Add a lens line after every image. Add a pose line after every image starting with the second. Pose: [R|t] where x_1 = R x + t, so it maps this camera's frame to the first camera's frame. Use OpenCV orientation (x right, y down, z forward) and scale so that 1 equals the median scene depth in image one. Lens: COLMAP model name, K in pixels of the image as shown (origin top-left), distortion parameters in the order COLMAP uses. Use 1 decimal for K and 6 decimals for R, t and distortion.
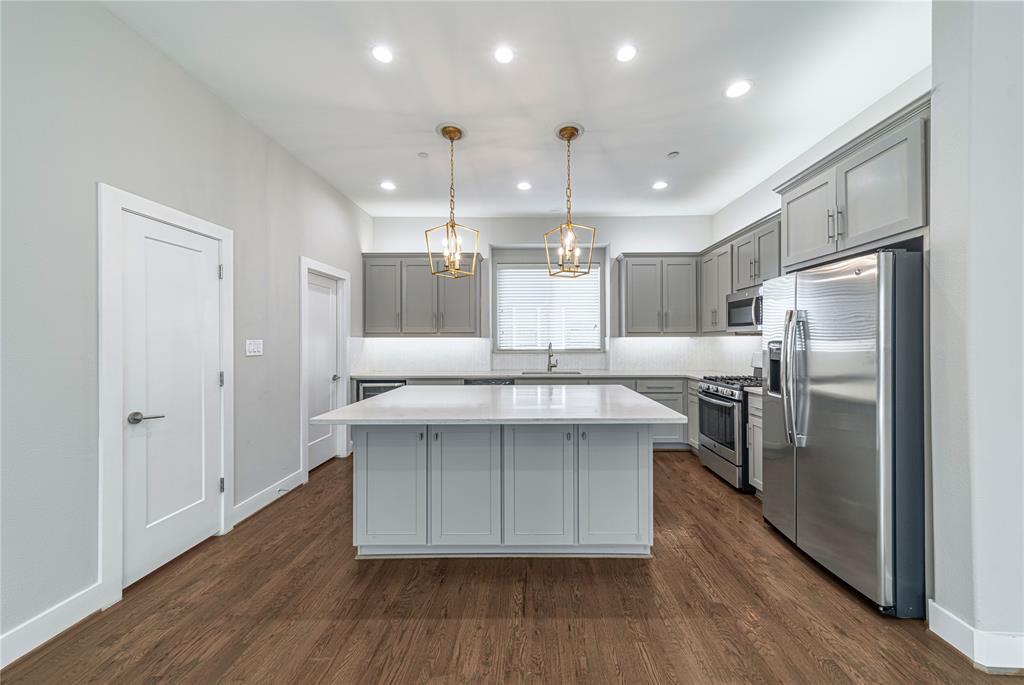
lens RADIAL K [[371.2, 0, 528.7], [0, 371.2, 335.8], [0, 0, 1]] dist [0.002509, -0.000642]
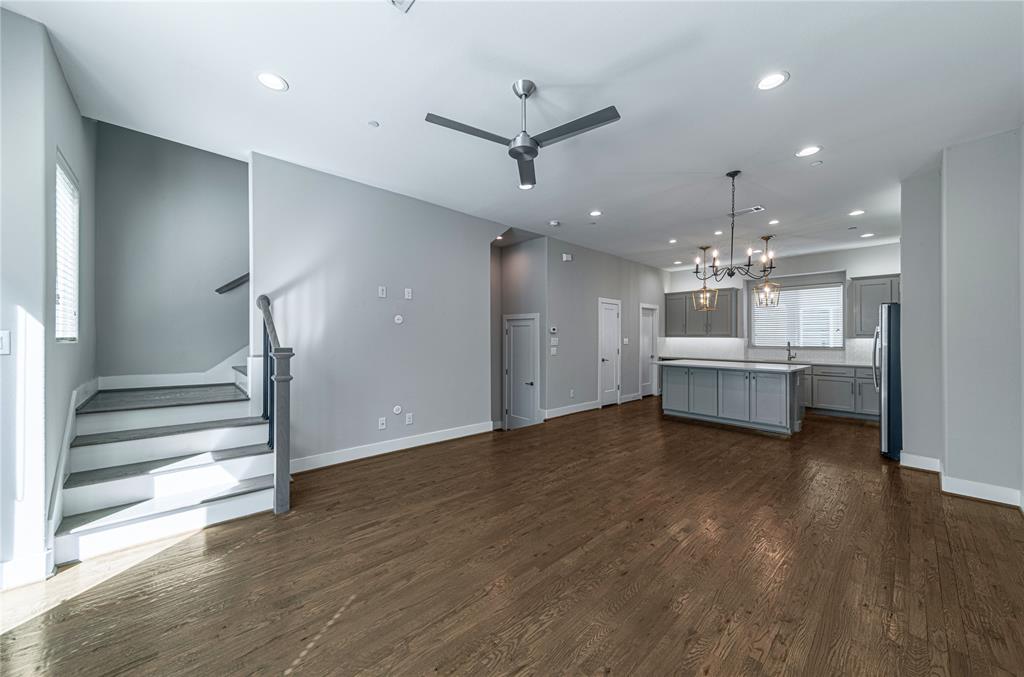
lens RADIAL K [[388.8, 0, 507.4], [0, 388.8, 334.1], [0, 0, 1]] dist [0.003246, 0.000092]
pose [[0.695483, 0.001217, -0.718542, 0.475831], [-0.000741, 0.999999, 0.000976, -0.014972], [0.718542, -0.000147, 0.695483, -1.086148]]
